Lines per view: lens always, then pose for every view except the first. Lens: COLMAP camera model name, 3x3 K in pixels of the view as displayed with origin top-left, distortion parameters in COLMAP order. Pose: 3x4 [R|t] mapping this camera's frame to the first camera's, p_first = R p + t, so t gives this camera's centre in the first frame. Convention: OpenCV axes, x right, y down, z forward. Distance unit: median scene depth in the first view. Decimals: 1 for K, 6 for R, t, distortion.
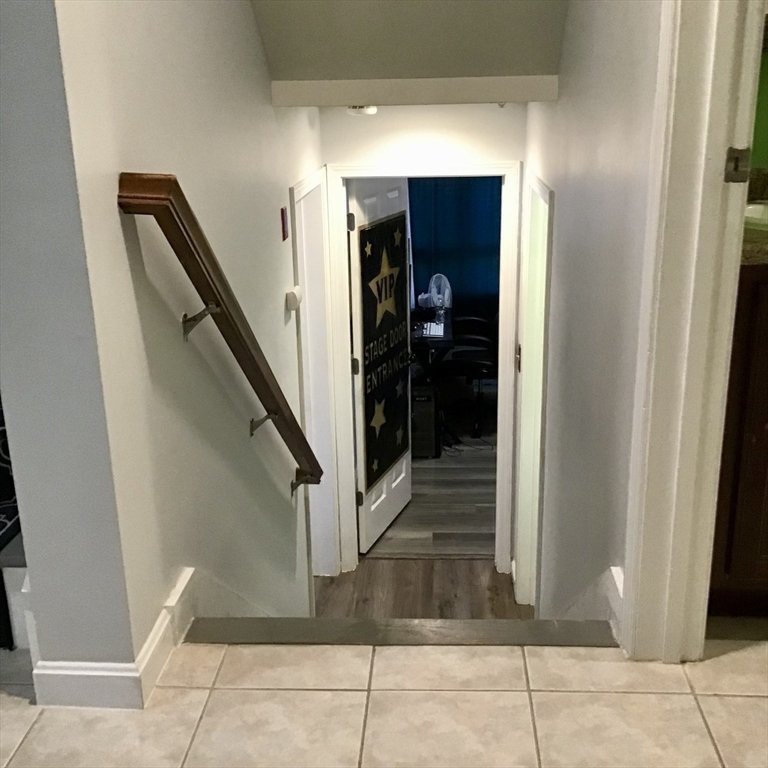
lens RADIAL K [[960.7, 0, 384.0], [0, 960.7, 384.0], [0, 0, 1]] dist [0.109534, 0.004296]
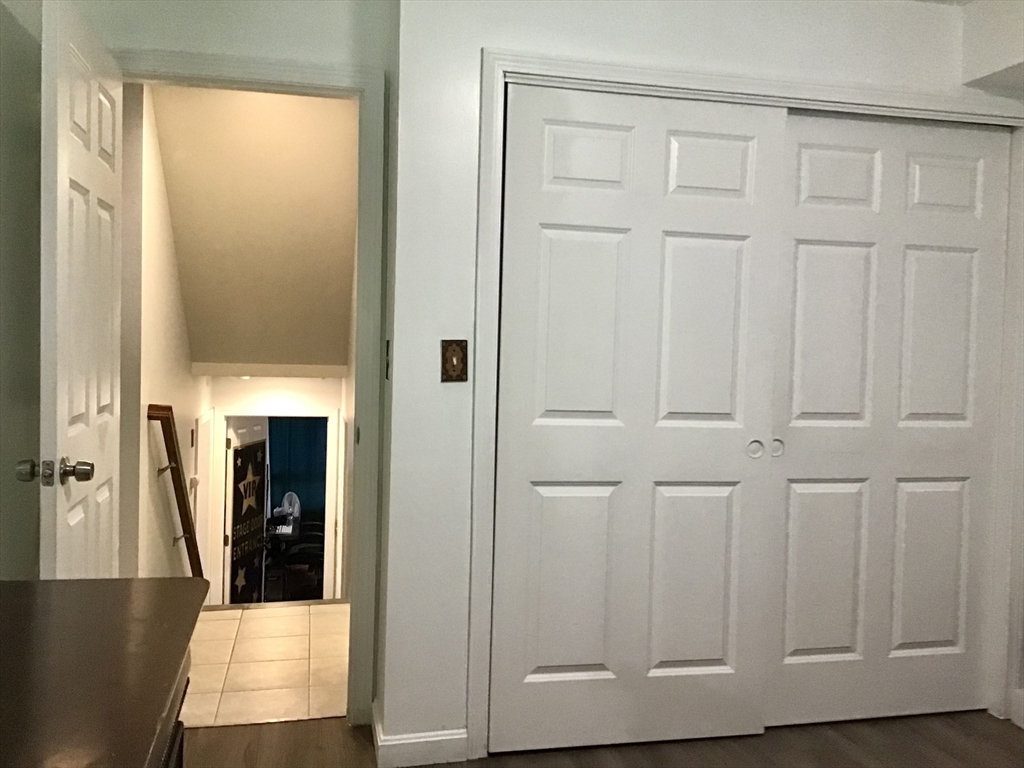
lens RADIAL K [[942.2, 0, 512.0], [0, 942.2, 384.0], [0, 0, 1]] dist [0.159215, -0.266442]
pose [[0.962796, 0.034012, 0.268081, -0.008996], [0.036462, 0.966624, -0.253590, 0.136173], [-0.267759, 0.253930, 0.929422, -0.540545]]
